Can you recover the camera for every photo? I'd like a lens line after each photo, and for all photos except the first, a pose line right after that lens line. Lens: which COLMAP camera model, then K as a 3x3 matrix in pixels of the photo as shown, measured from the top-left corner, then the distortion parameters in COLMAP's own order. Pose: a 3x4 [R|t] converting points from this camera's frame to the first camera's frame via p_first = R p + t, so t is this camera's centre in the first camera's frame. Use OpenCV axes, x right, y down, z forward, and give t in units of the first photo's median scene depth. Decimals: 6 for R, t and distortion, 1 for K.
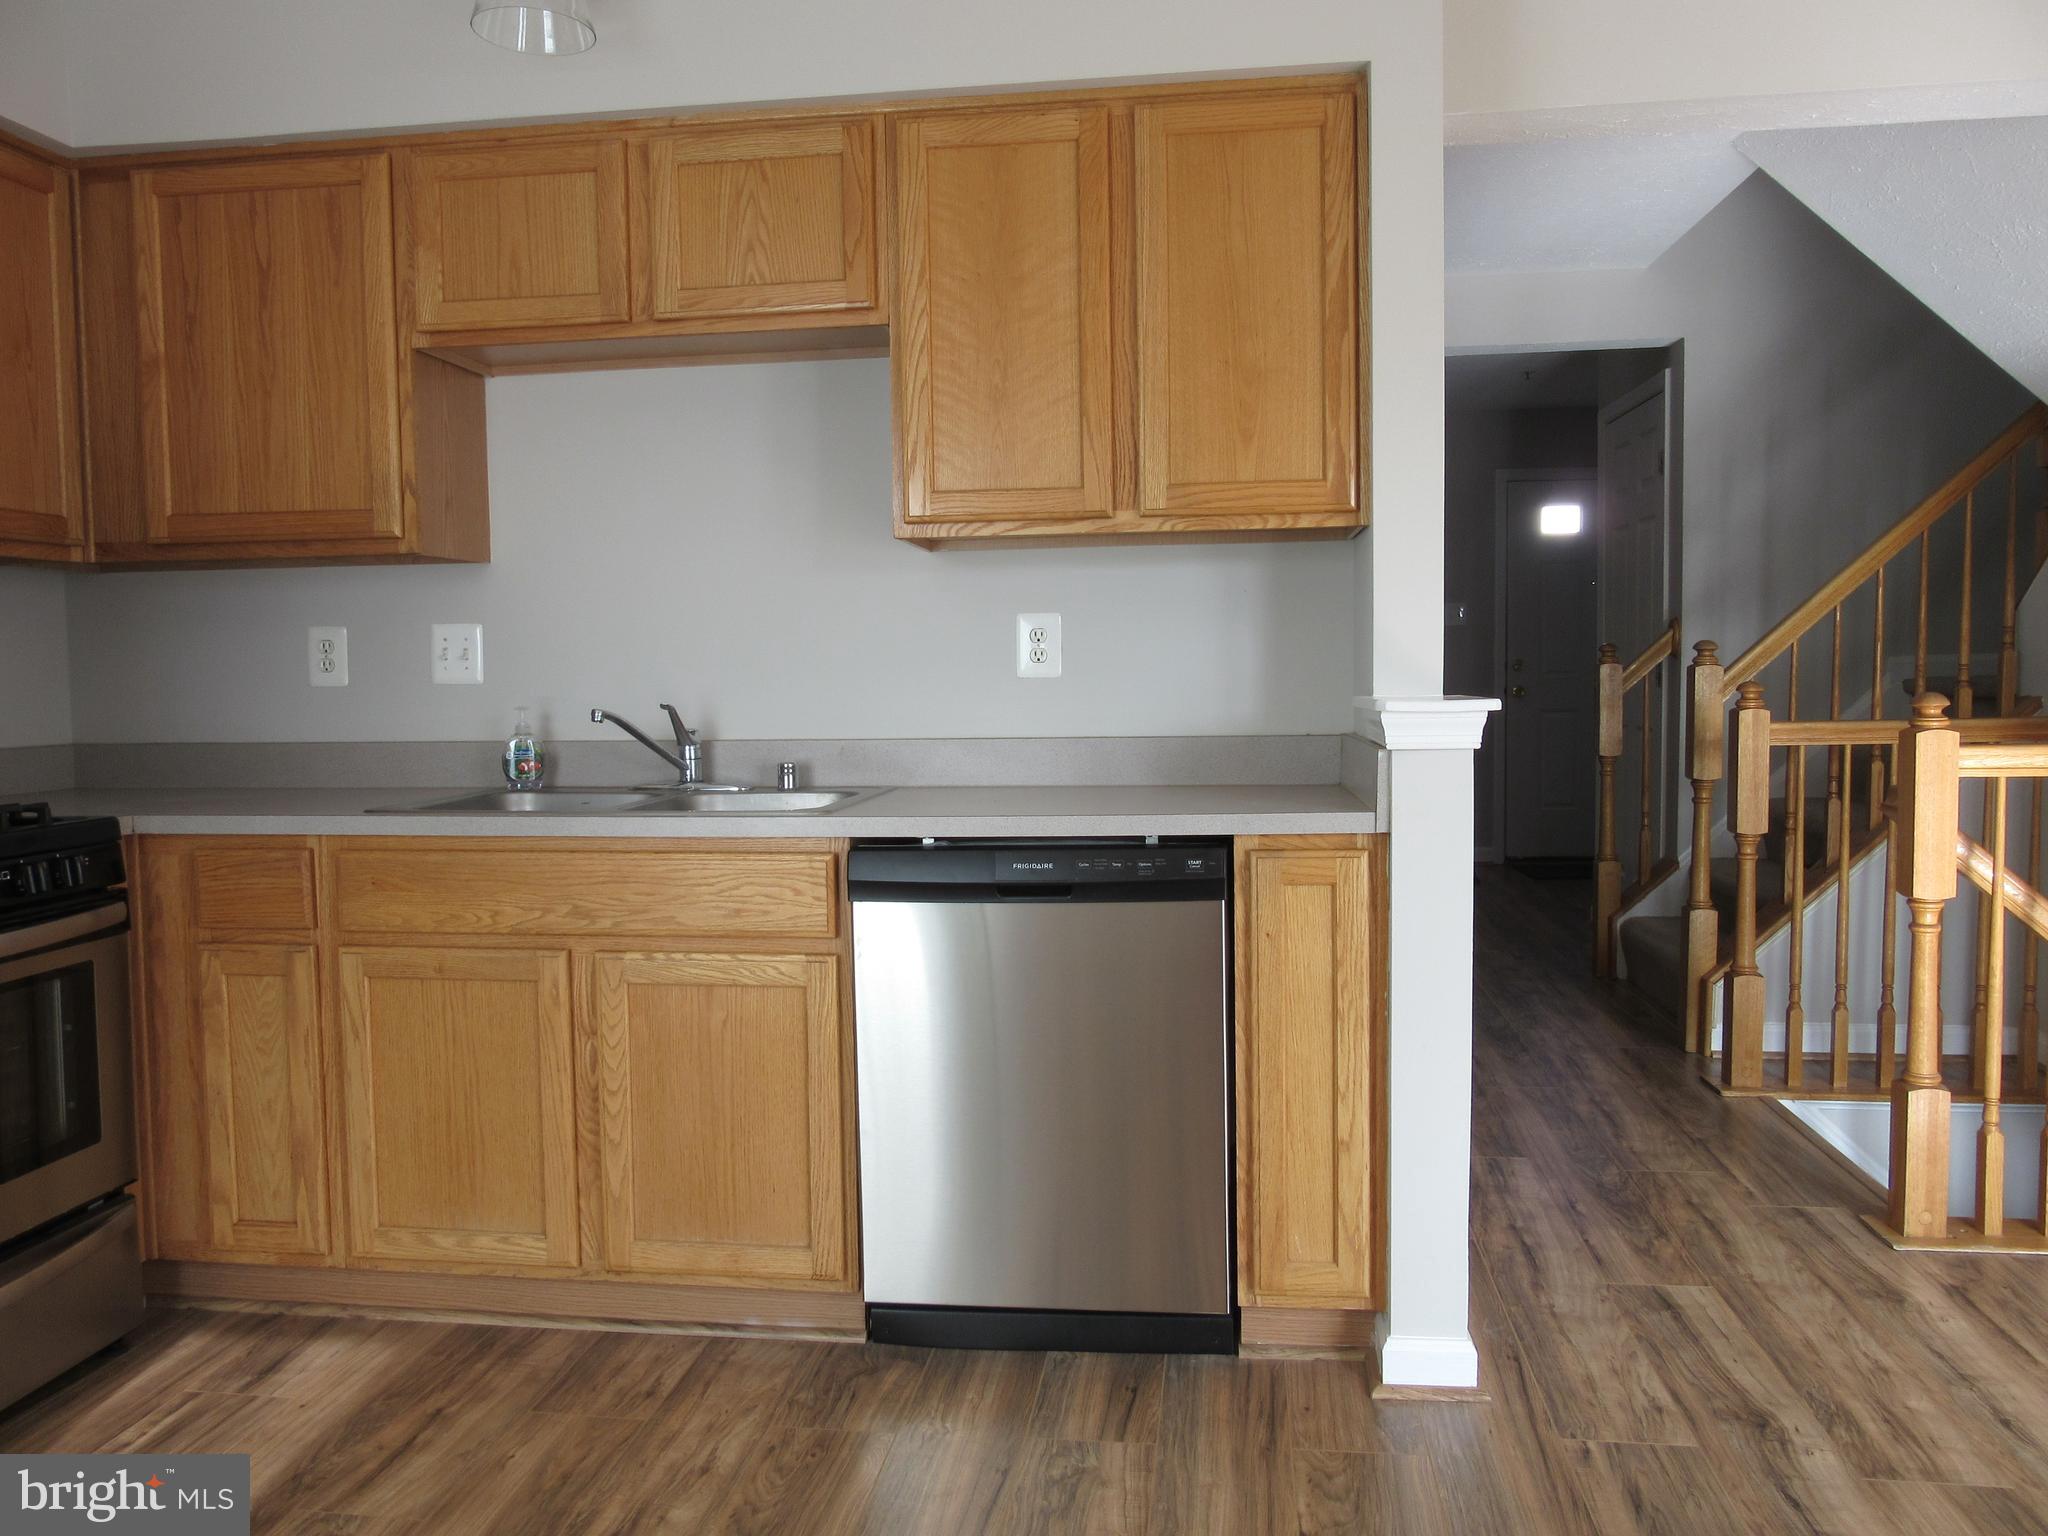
lens RADIAL K [[1537.7, 0, 1015.0], [0, 1537.7, 760.9], [0, 0, 1]] dist [-0.038301, 0.037681]
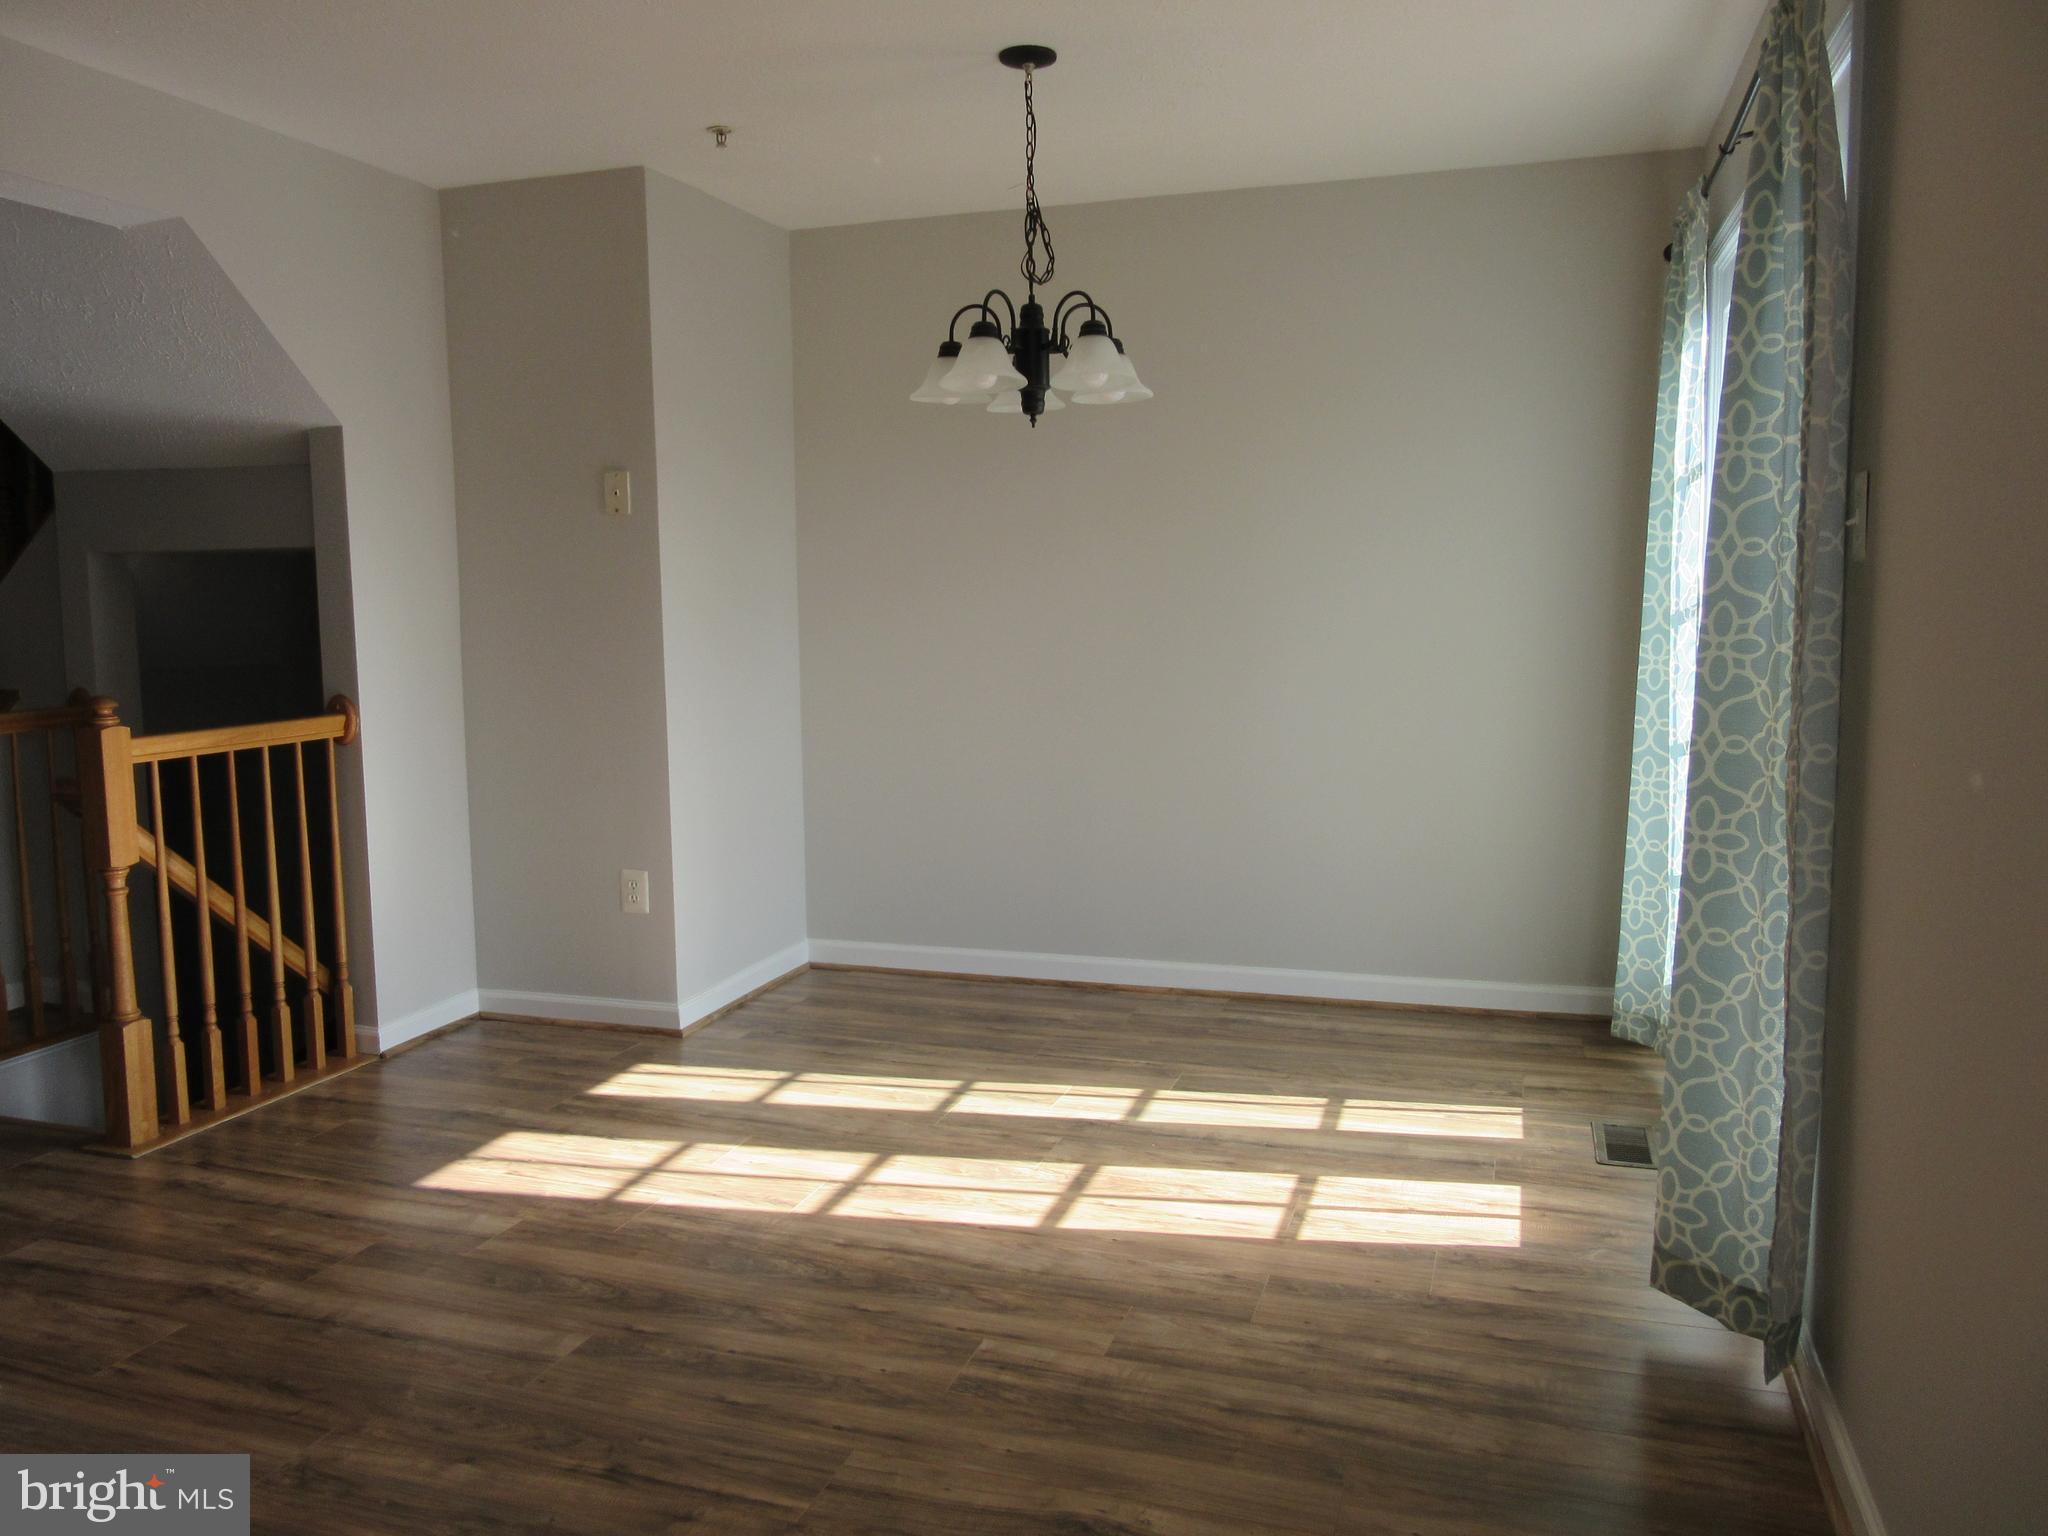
lens RADIAL K [[1537.7, 0, 1018.5], [0, 1537.7, 769.0], [0, 0, 1]] dist [-0.038301, 0.037681]
pose [[0.184382, -0.094882, 0.978264, -0.494127], [0.070142, 0.994062, 0.083194, -0.041177], [-0.980349, 0.053278, 0.189943, 0.076208]]
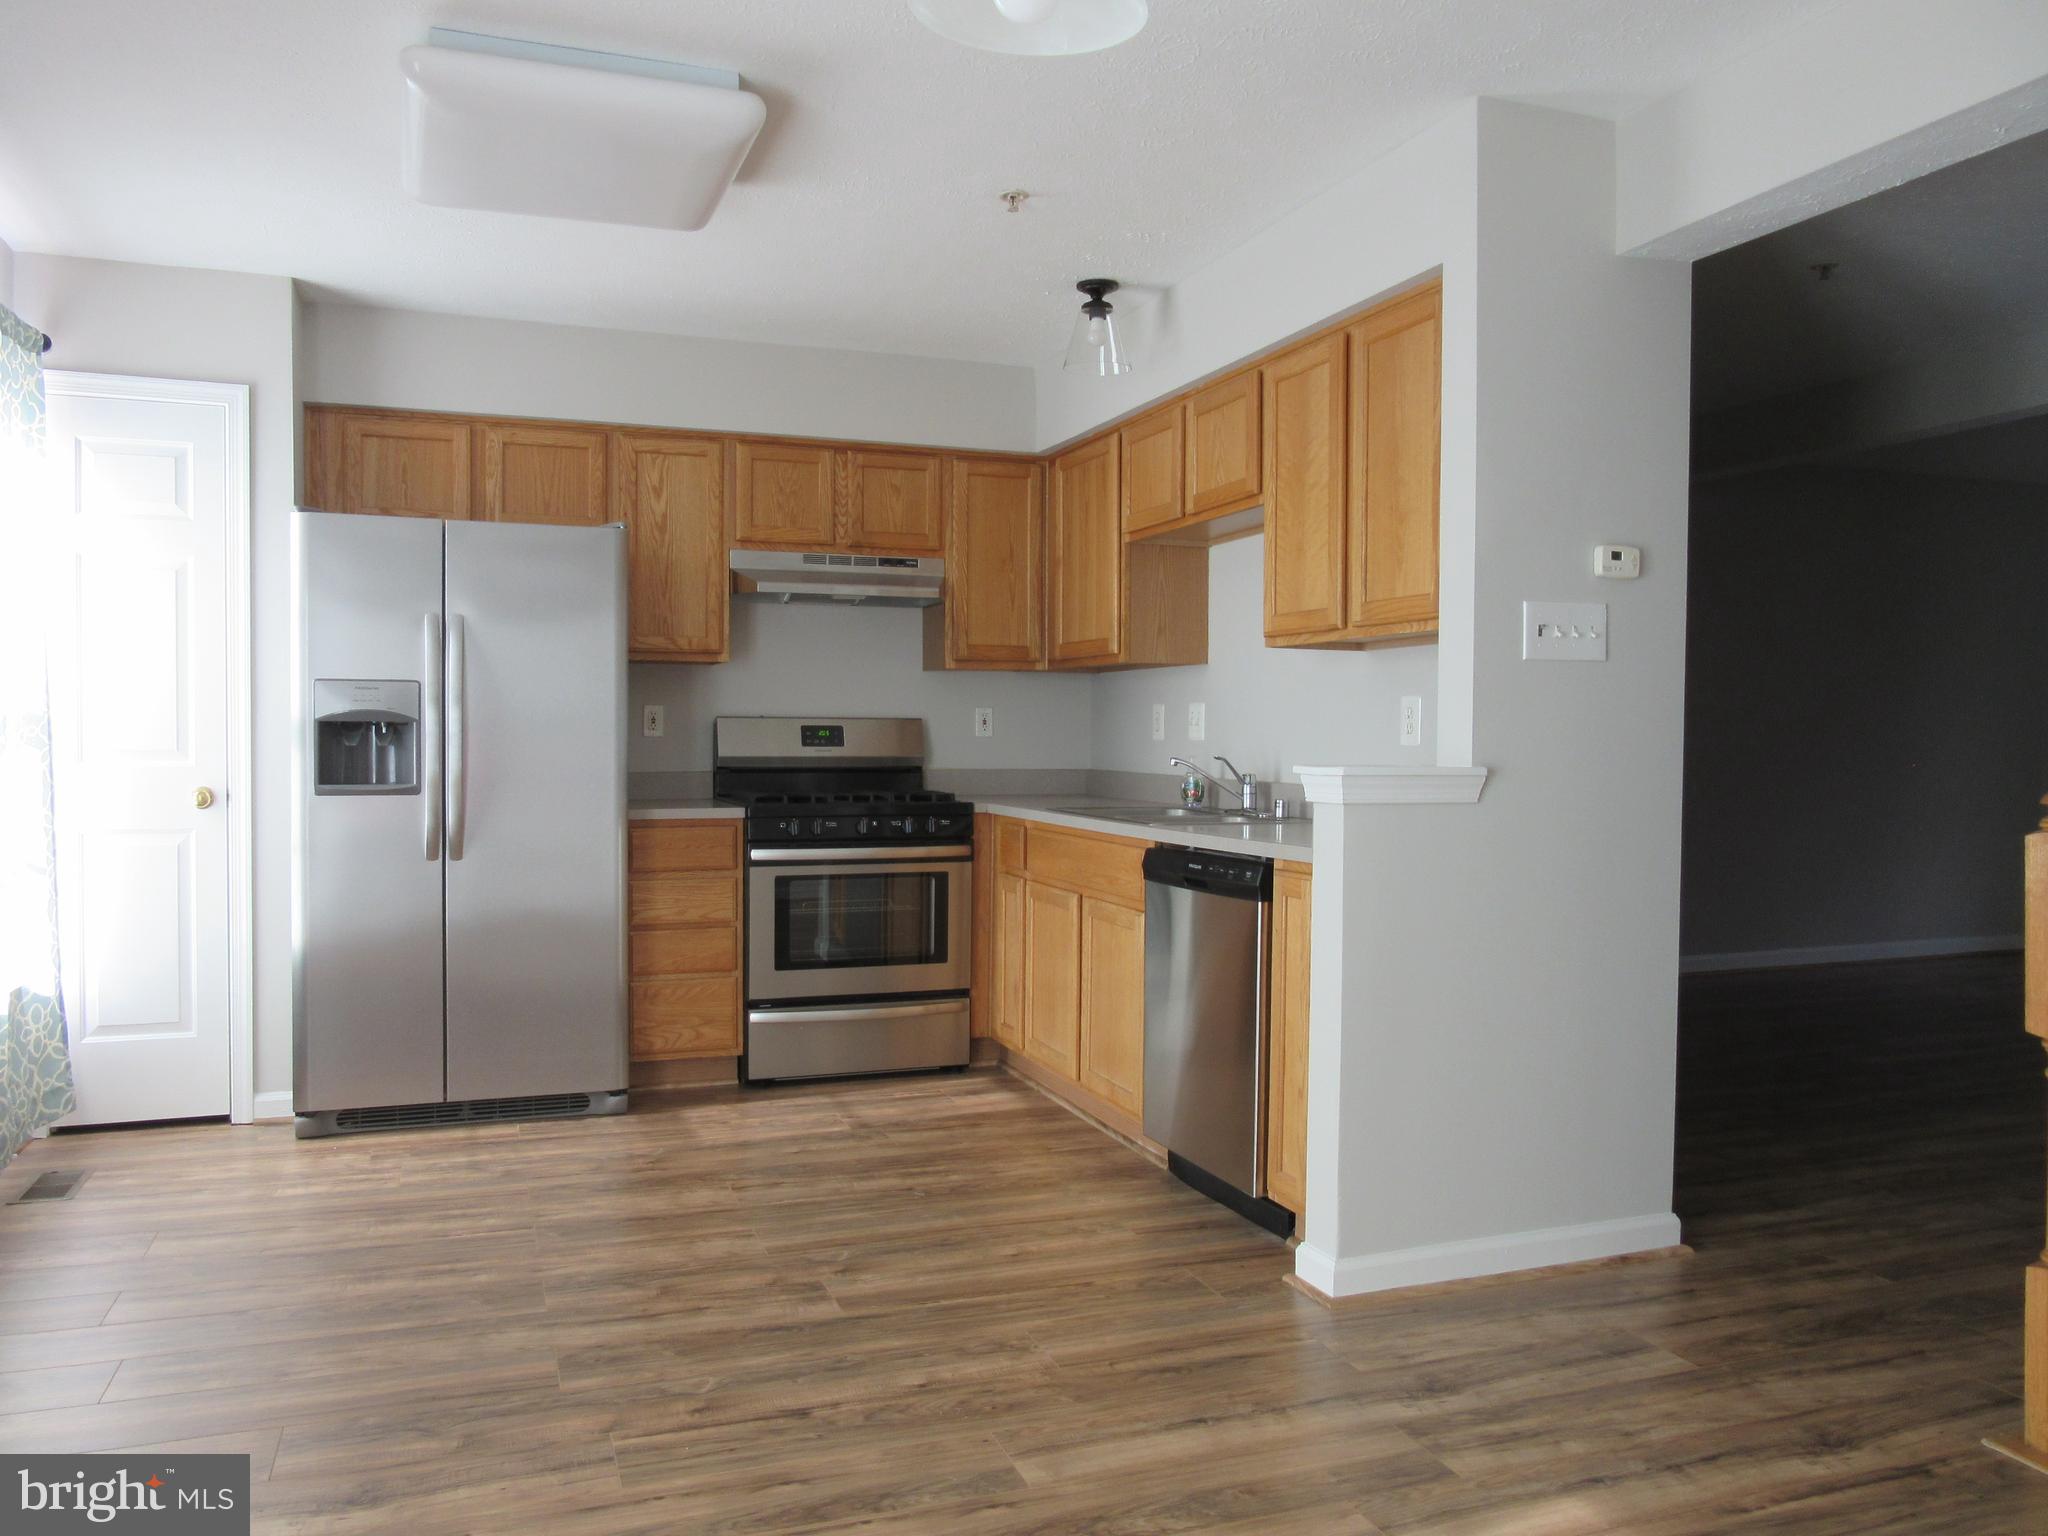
lens RADIAL K [[1537.7, 0, 1022.2], [0, 1537.7, 766.4], [0, 0, 1]] dist [-0.038301, 0.037681]
pose [[0.466923, 0.037912, -0.883485, 1.189306], [-0.067963, 0.997664, 0.006893, -0.027800], [0.881683, 0.056825, 0.468409, 0.121925]]
